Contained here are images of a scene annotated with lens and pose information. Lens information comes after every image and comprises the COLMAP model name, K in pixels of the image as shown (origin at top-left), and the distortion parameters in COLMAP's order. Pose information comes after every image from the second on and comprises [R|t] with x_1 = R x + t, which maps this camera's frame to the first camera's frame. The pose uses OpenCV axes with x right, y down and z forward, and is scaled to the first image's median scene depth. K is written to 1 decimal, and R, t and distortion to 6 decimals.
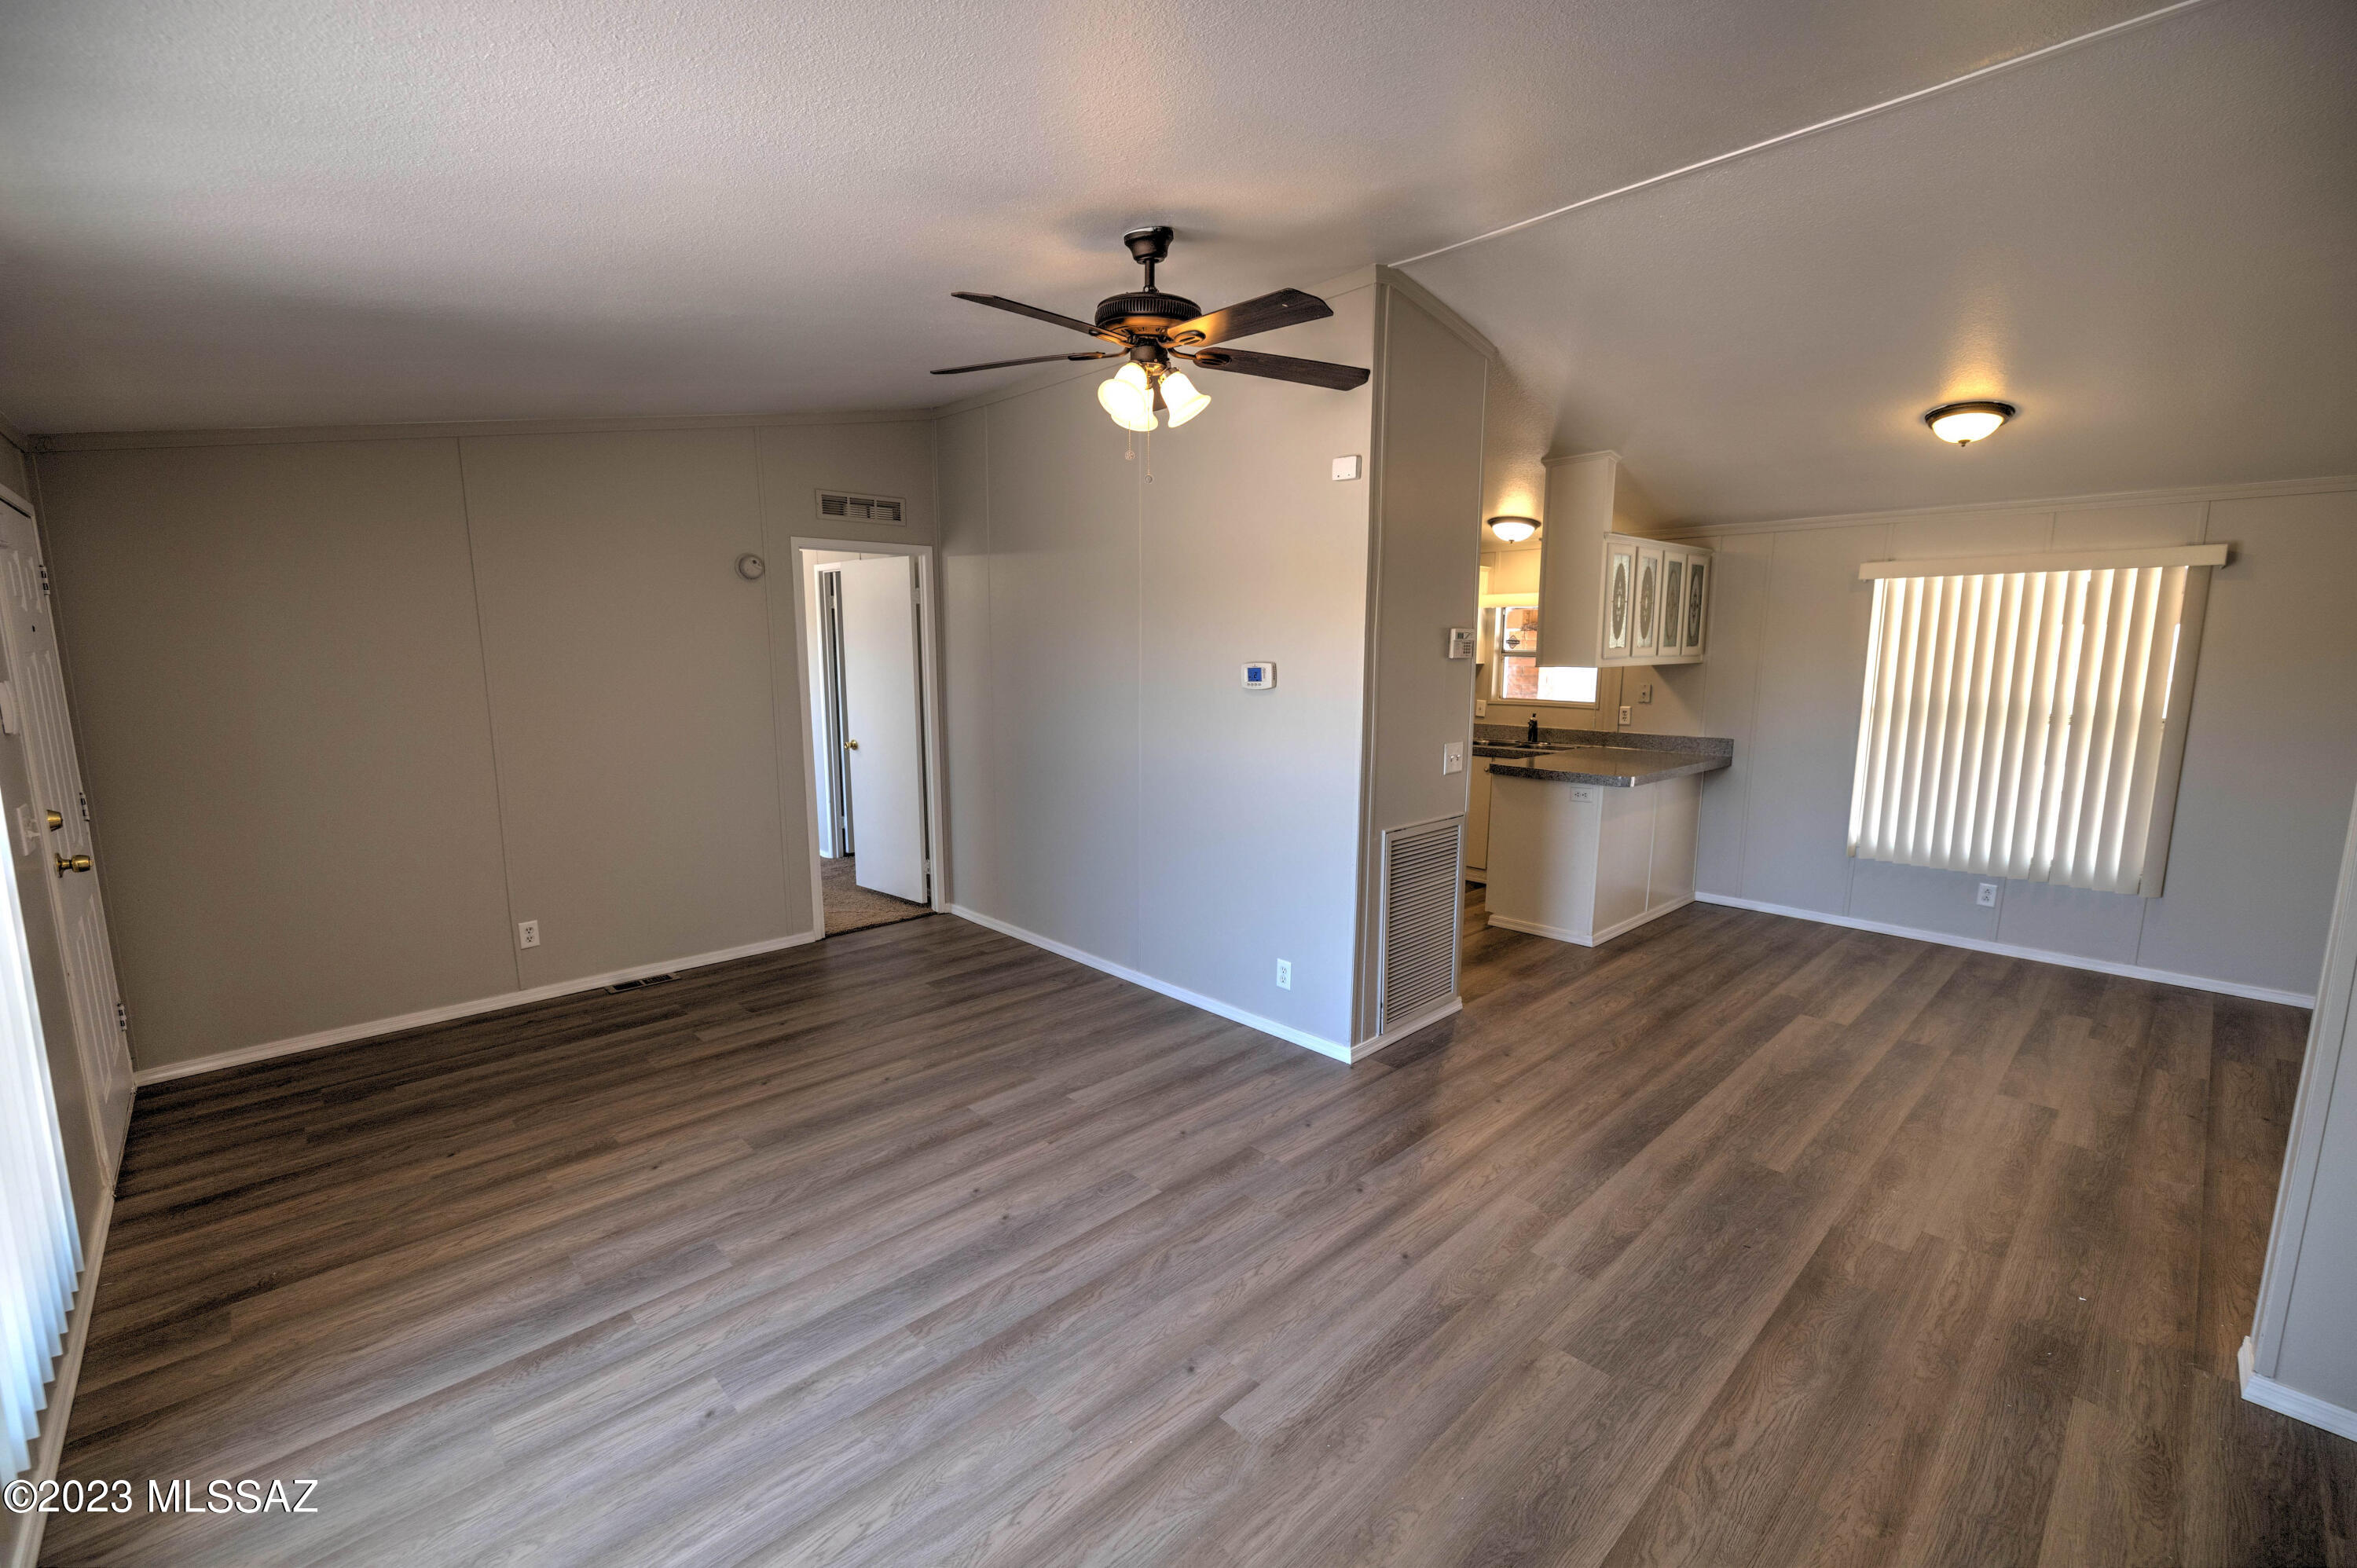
lens RADIAL K [[986.3, 0, 1171.0], [0, 986.3, 788.4], [0, 0, 1]] dist [0.003237, -0.000607]
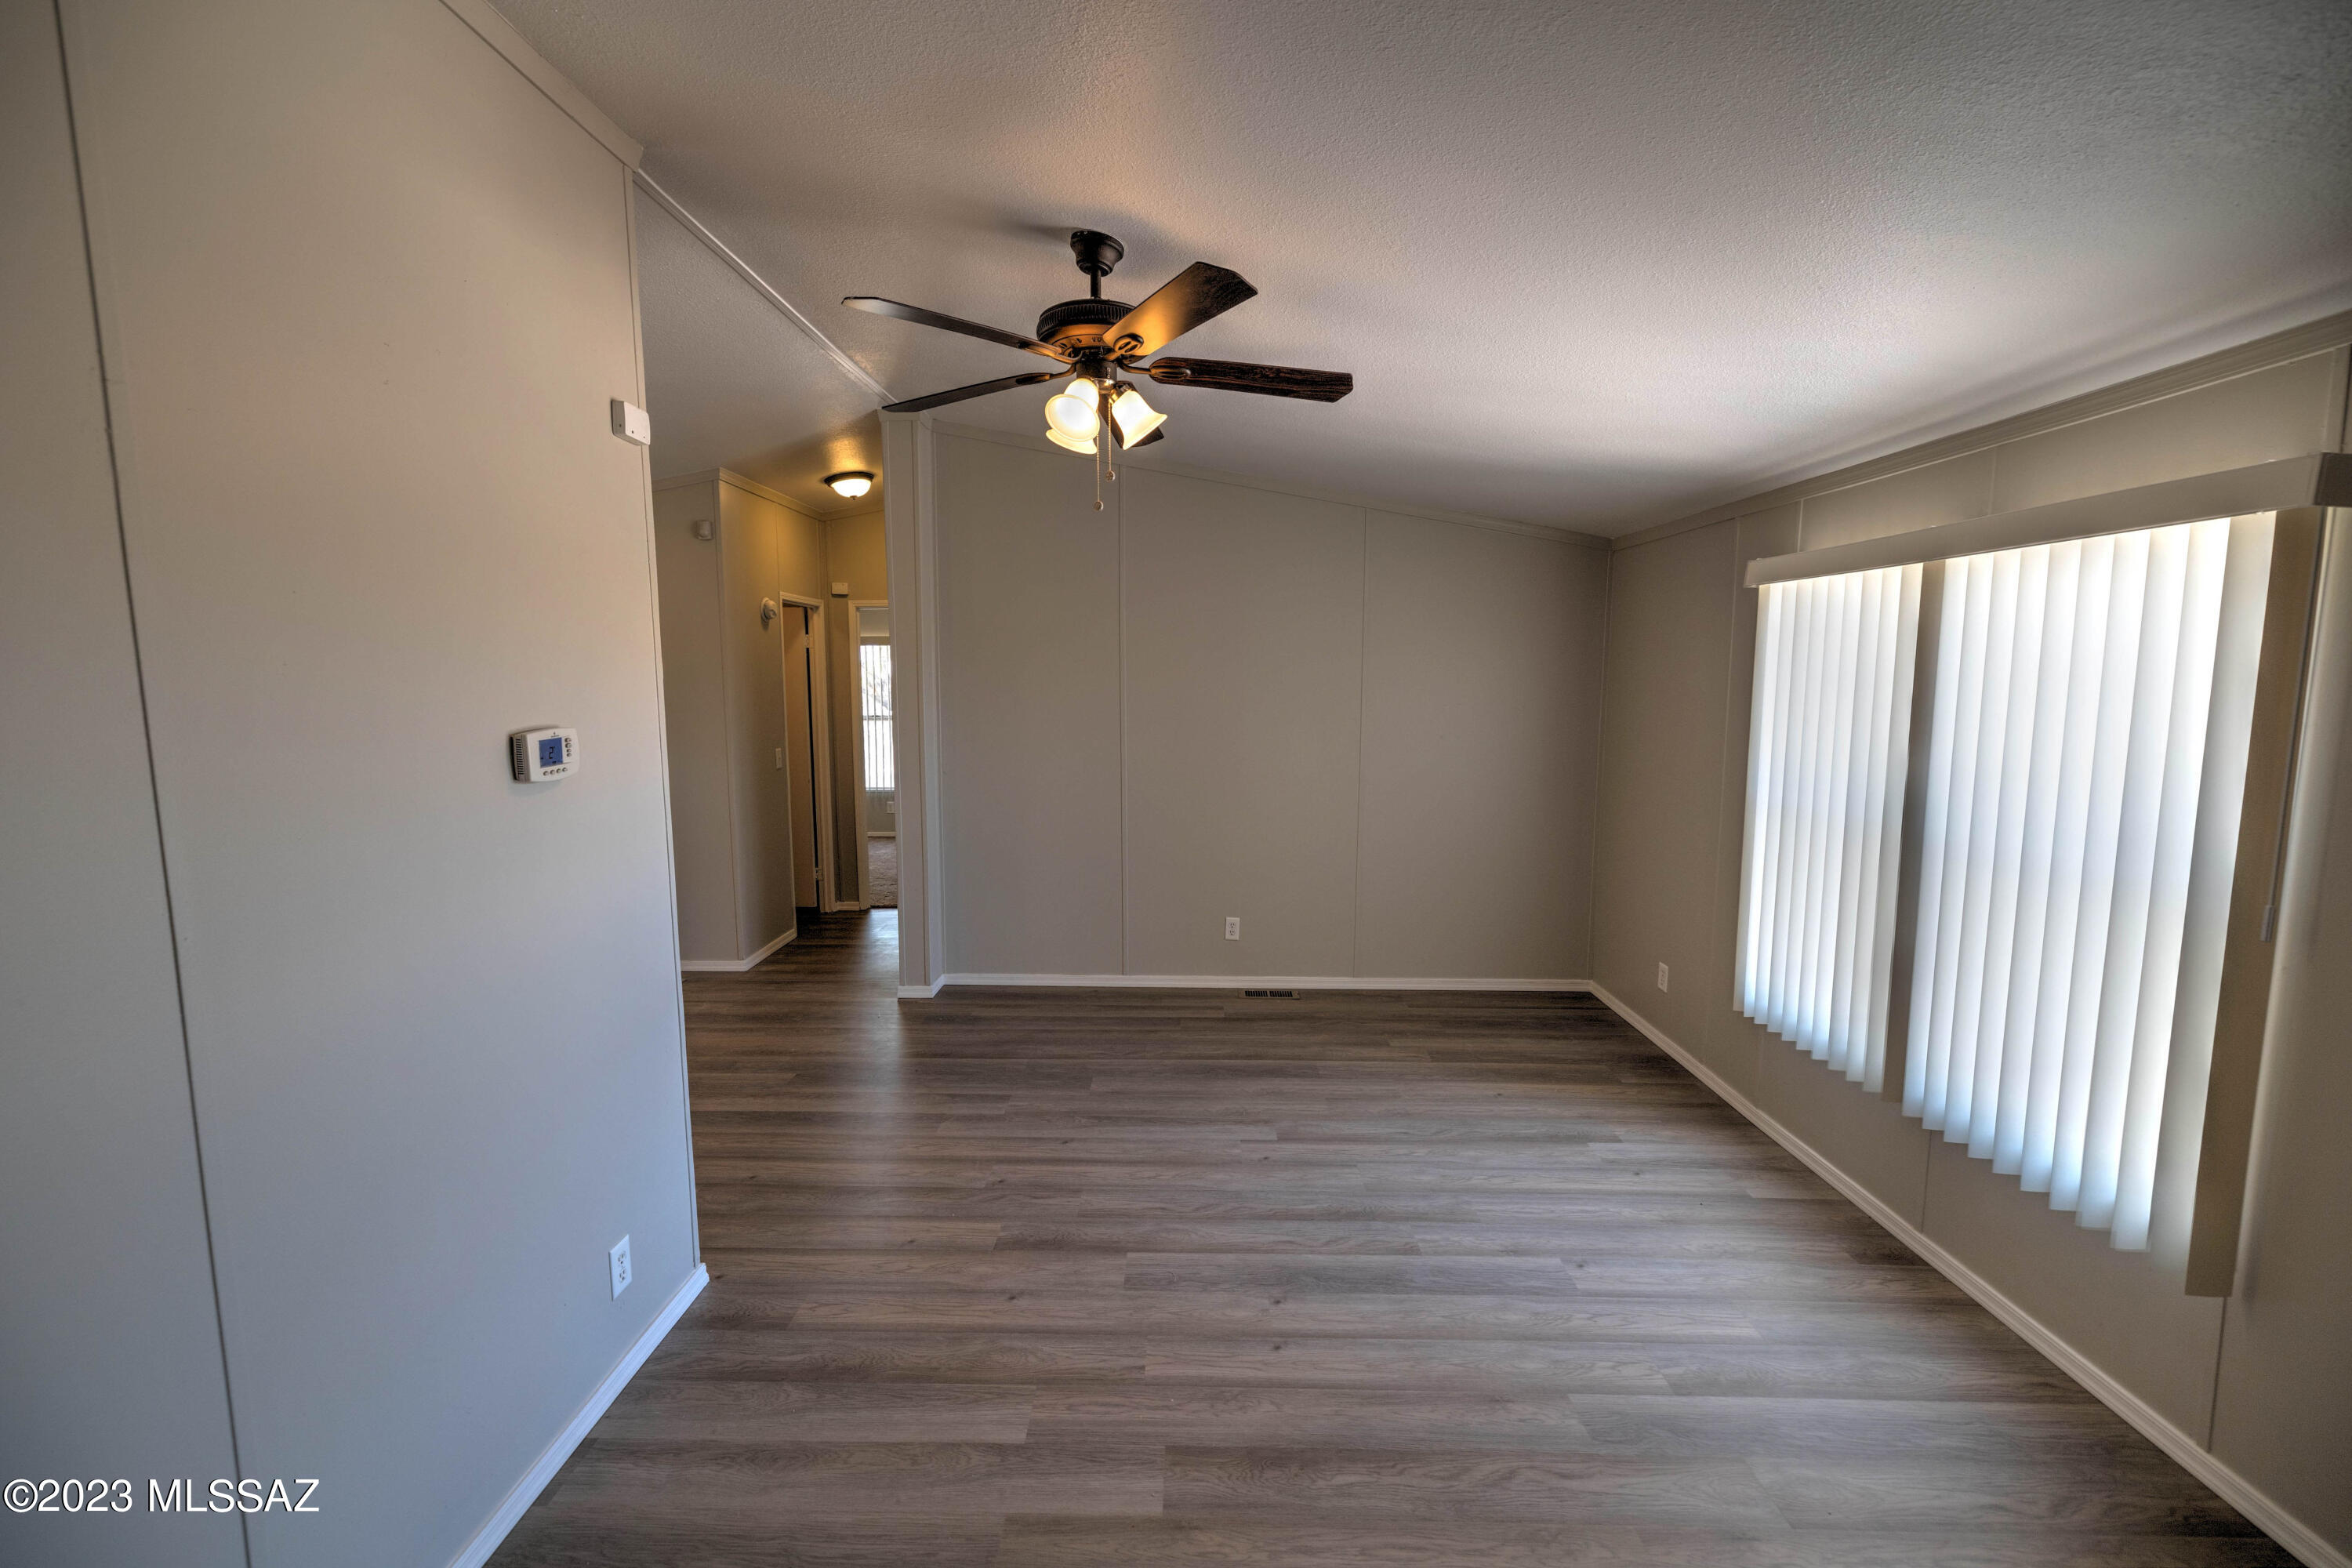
lens RADIAL K [[984.3, 0, 1175.3], [0, 984.3, 781.4], [0, 0, 1]] dist [0.003237, -0.000607]
pose [[-0.717631, -0.070449, 0.692851, -0.604785], [0.104597, 0.972682, 0.207241, -0.208220], [-0.688524, 0.221192, -0.690658, 1.368238]]
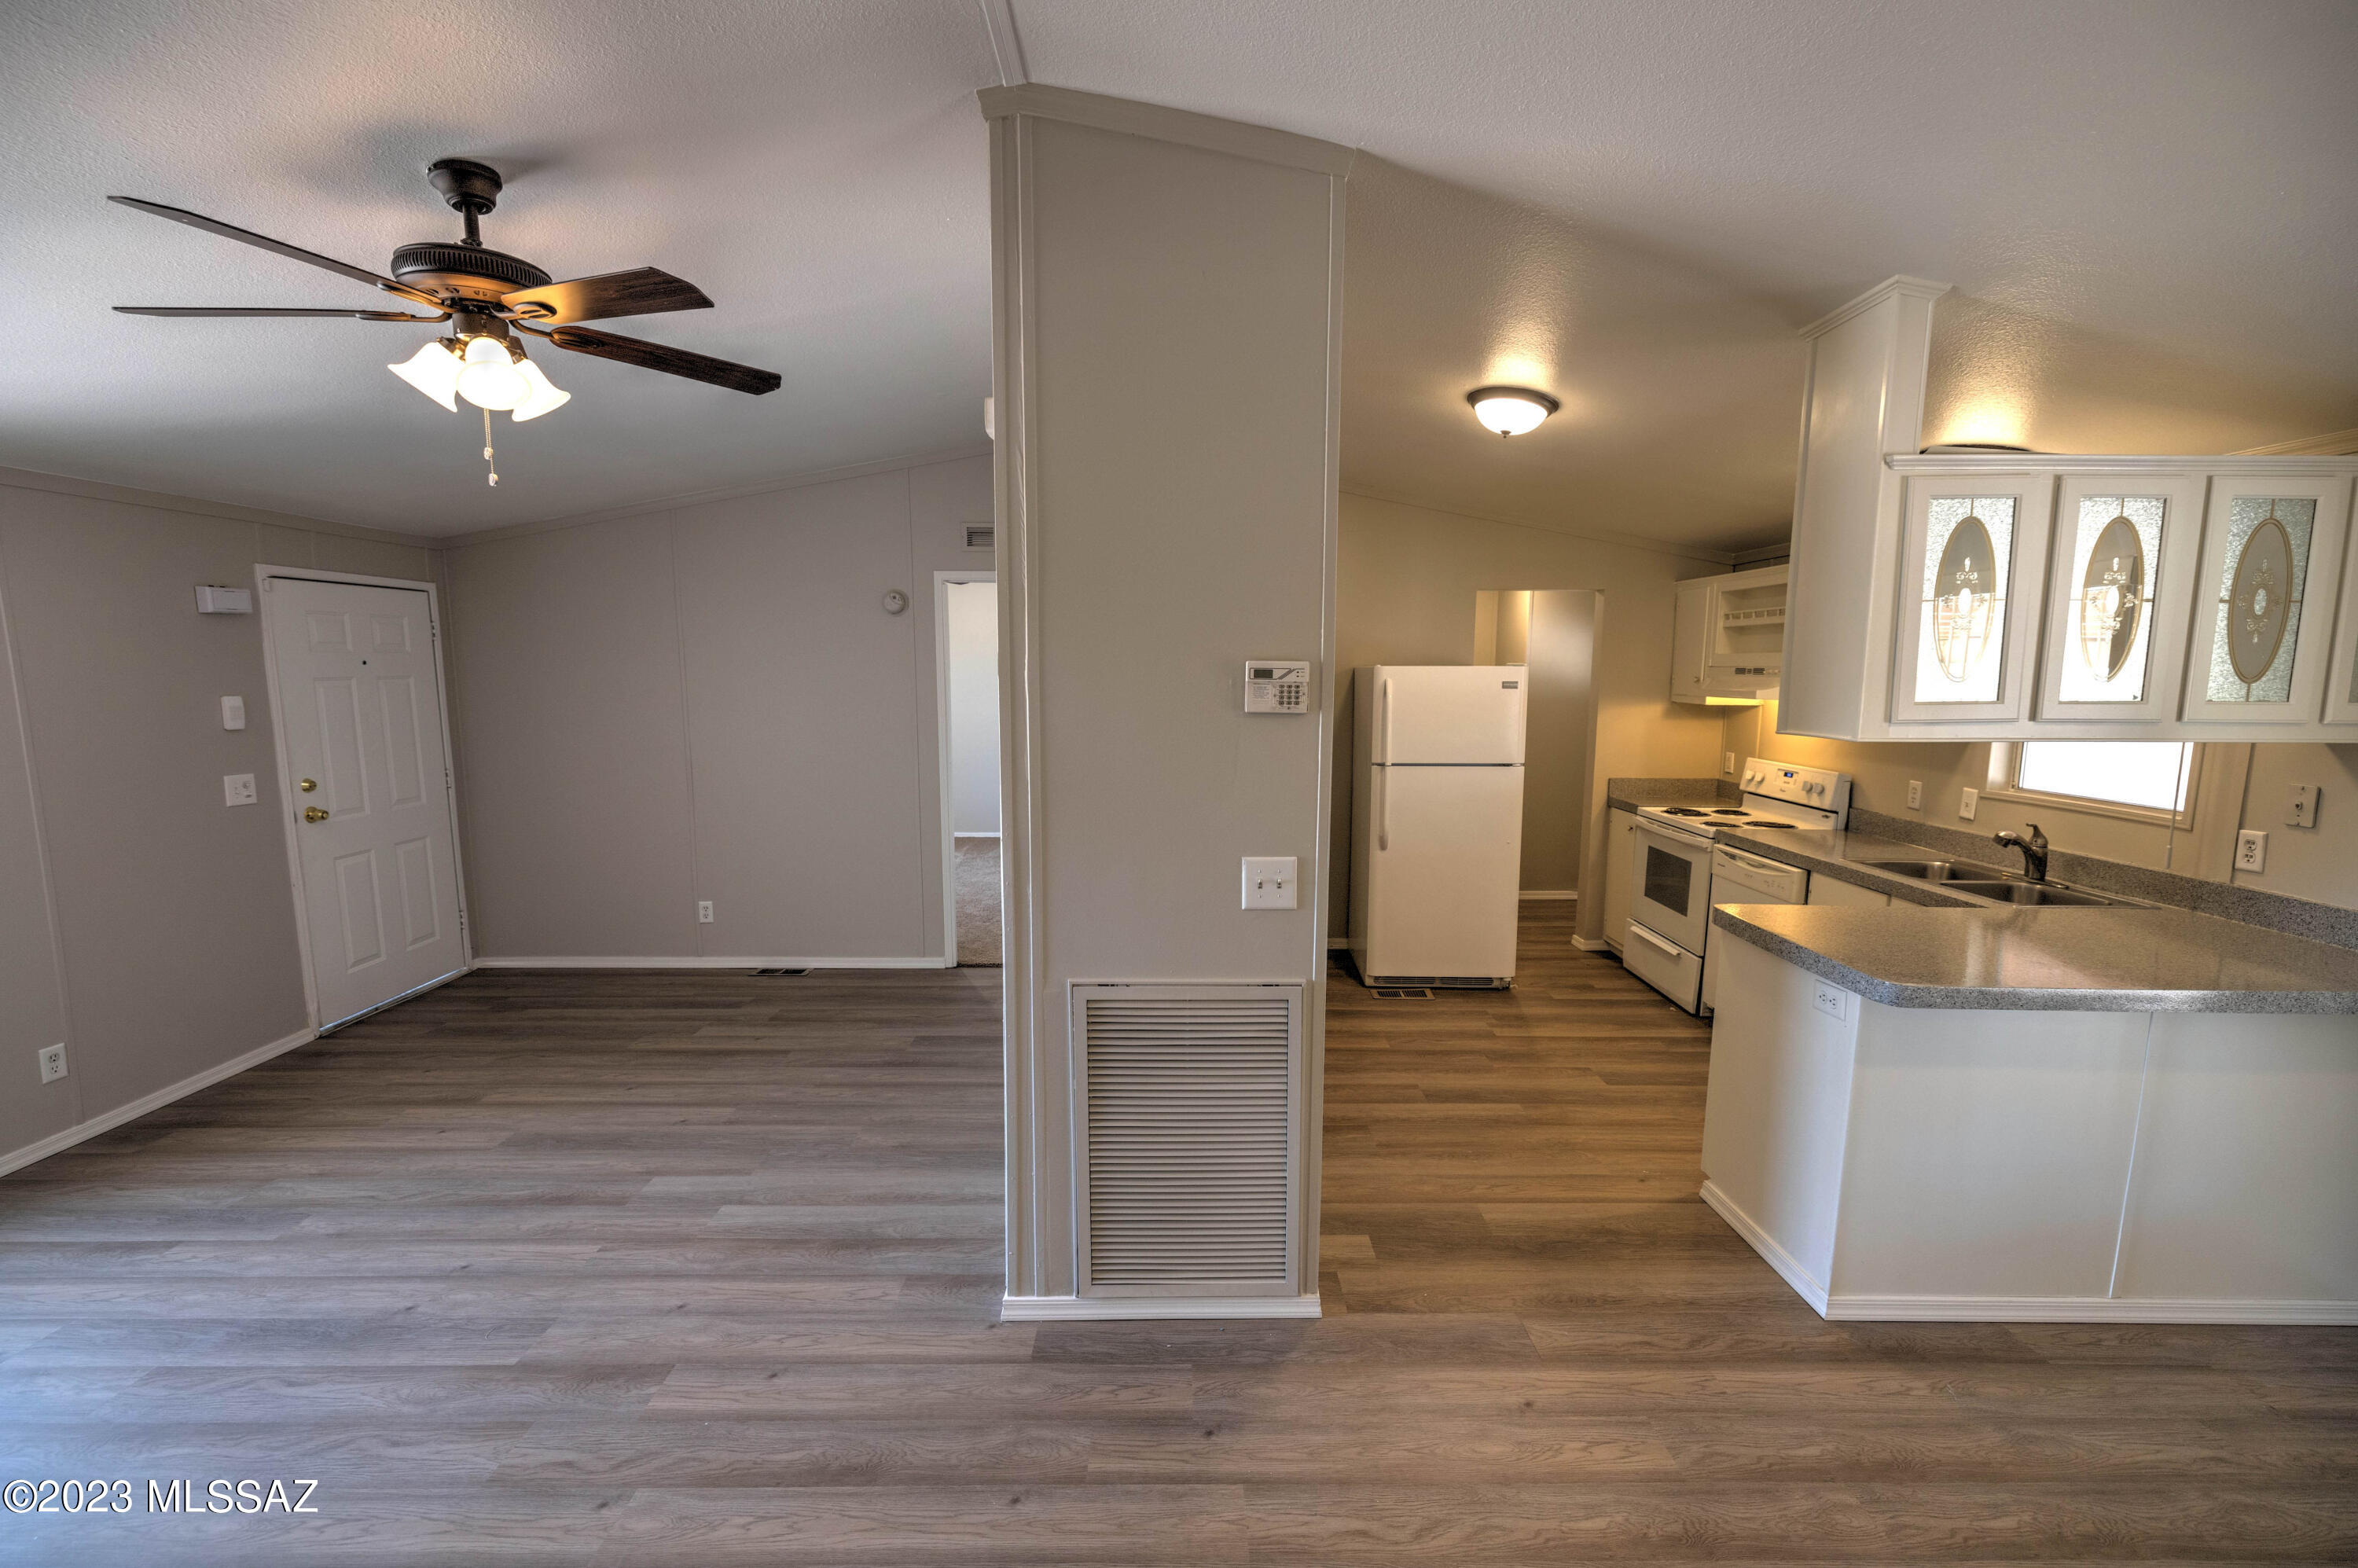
lens RADIAL K [[986.8, 0, 1178.5], [0, 986.8, 792.8], [0, 0, 1]] dist [0.003237, -0.000607]
pose [[0.731956, 0.090133, -0.675364, 0.792524], [-0.105007, 0.994292, 0.018891, -0.111545], [0.673212, 0.057091, 0.737242, 0.665639]]
